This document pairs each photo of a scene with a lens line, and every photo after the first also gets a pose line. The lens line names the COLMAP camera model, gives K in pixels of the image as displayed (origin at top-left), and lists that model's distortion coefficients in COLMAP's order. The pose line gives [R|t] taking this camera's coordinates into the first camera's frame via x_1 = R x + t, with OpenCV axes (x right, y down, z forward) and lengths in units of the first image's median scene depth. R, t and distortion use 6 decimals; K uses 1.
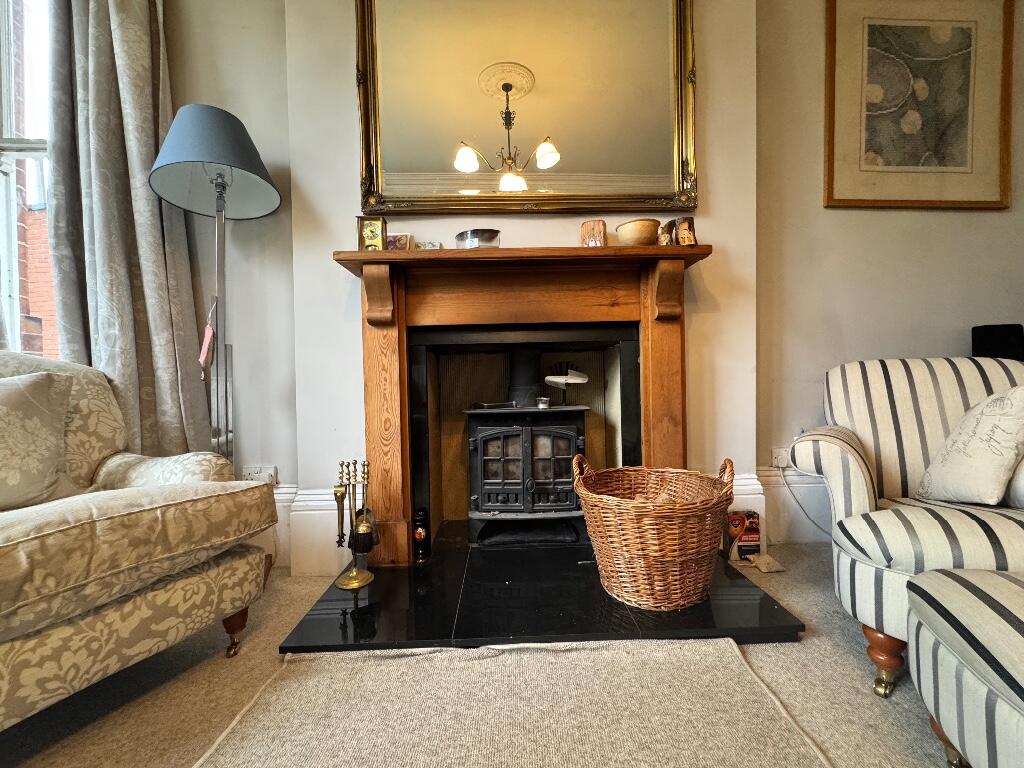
lens RADIAL K [[412.7, 0, 509.3], [0, 412.7, 379.8], [0, 0, 1]] dist [0.006404, -0.000275]
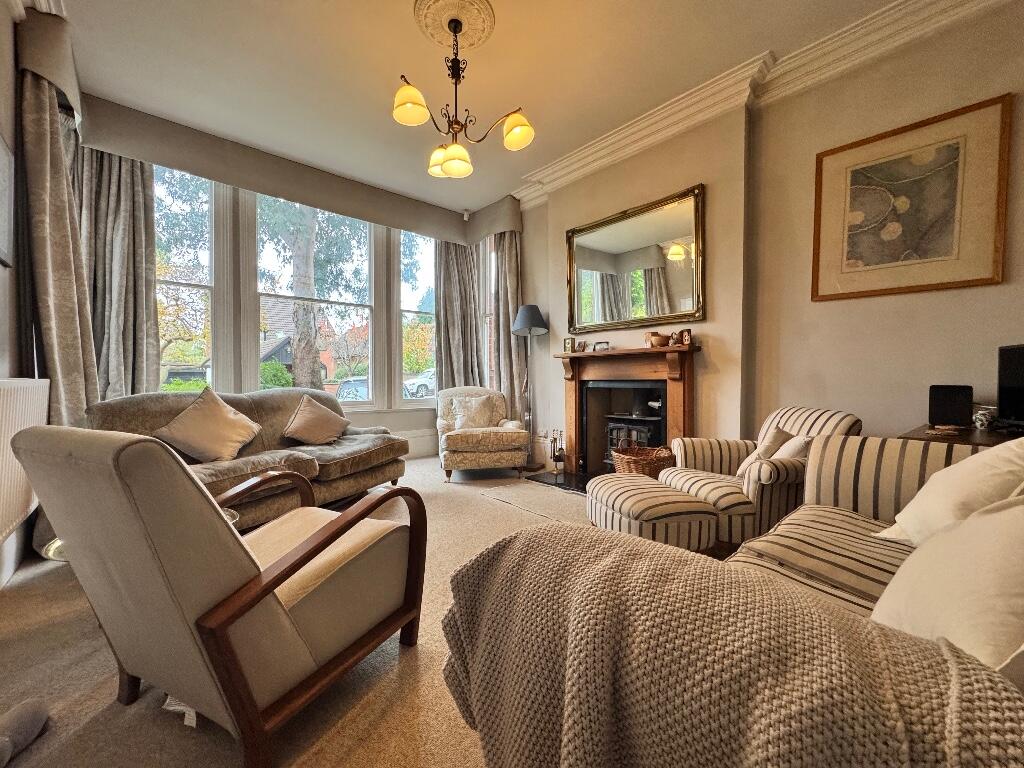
lens RADIAL K [[412.7, 0, 513.5], [0, 412.7, 383.1], [0, 0, 1]] dist [0.006404, -0.000275]
pose [[0.648474, 0.027493, -0.760740, 1.314381], [-0.013771, 0.999608, 0.024388, -0.155126], [0.761112, -0.005339, 0.648599, -0.878457]]
